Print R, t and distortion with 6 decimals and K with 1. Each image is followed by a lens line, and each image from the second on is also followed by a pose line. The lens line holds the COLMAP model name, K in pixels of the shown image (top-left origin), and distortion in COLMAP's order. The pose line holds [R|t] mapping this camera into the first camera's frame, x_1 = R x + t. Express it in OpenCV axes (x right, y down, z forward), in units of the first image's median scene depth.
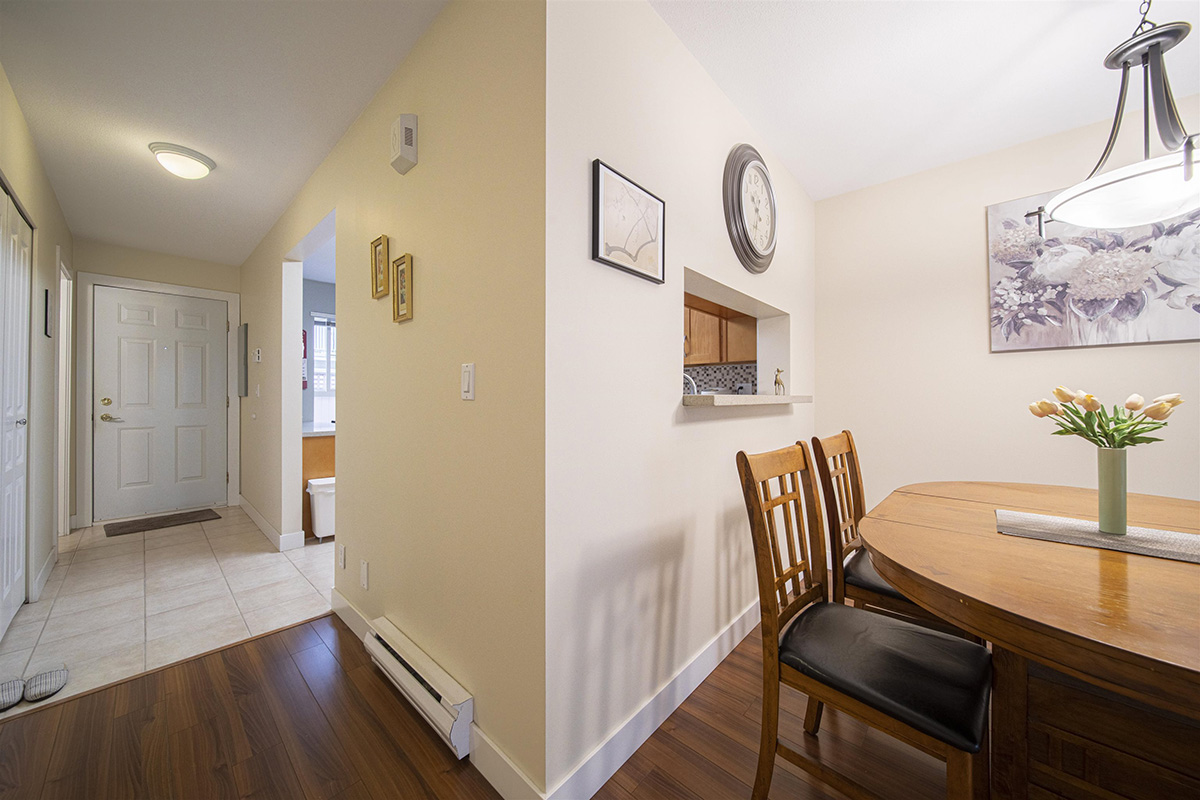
lens RADIAL K [[416.9, 0, 603.8], [0, 416.9, 395.3], [0, 0, 1]] dist [0.000994, -0.001631]
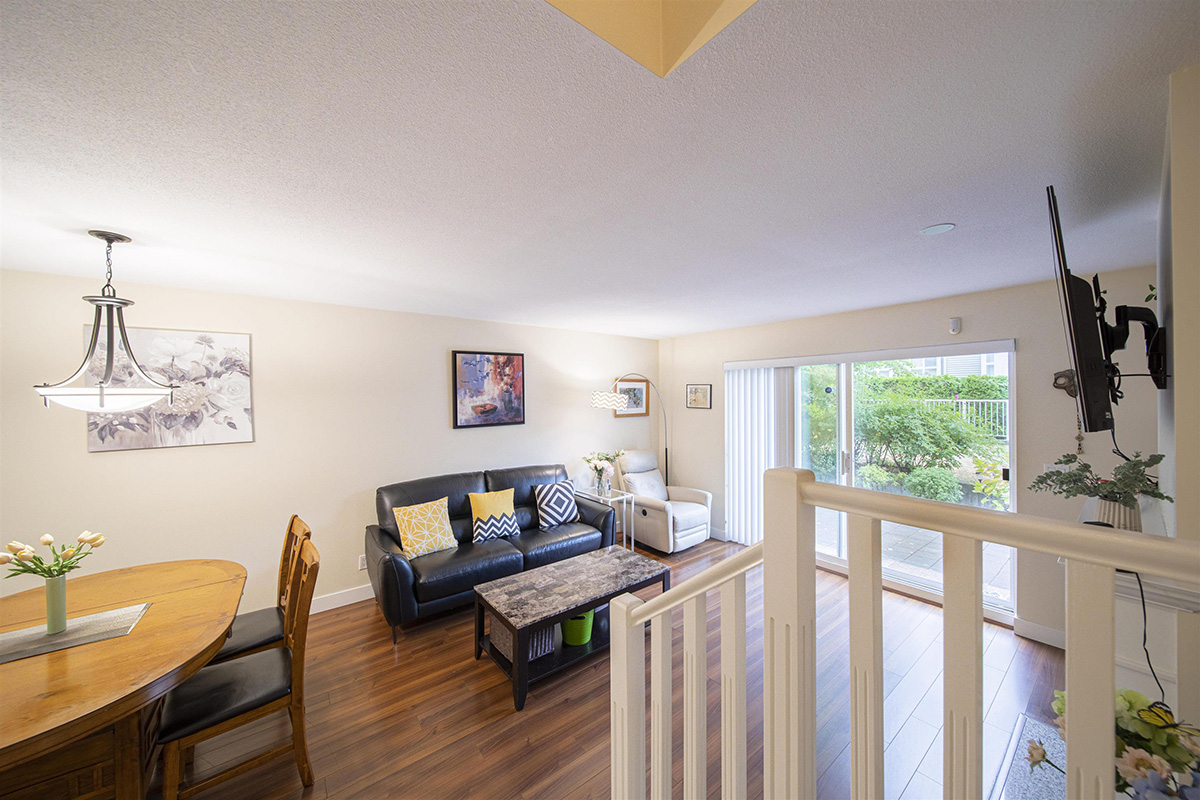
lens RADIAL K [[416.9, 0, 602.6], [0, 416.9, 396.4], [0, 0, 1]] dist [0.000994, -0.001631]
pose [[0.175089, -0.006131, 0.984534, 0.052135], [0.009776, 0.999942, 0.004489, -0.283814], [-0.984504, 0.008838, 0.175139, -0.680818]]
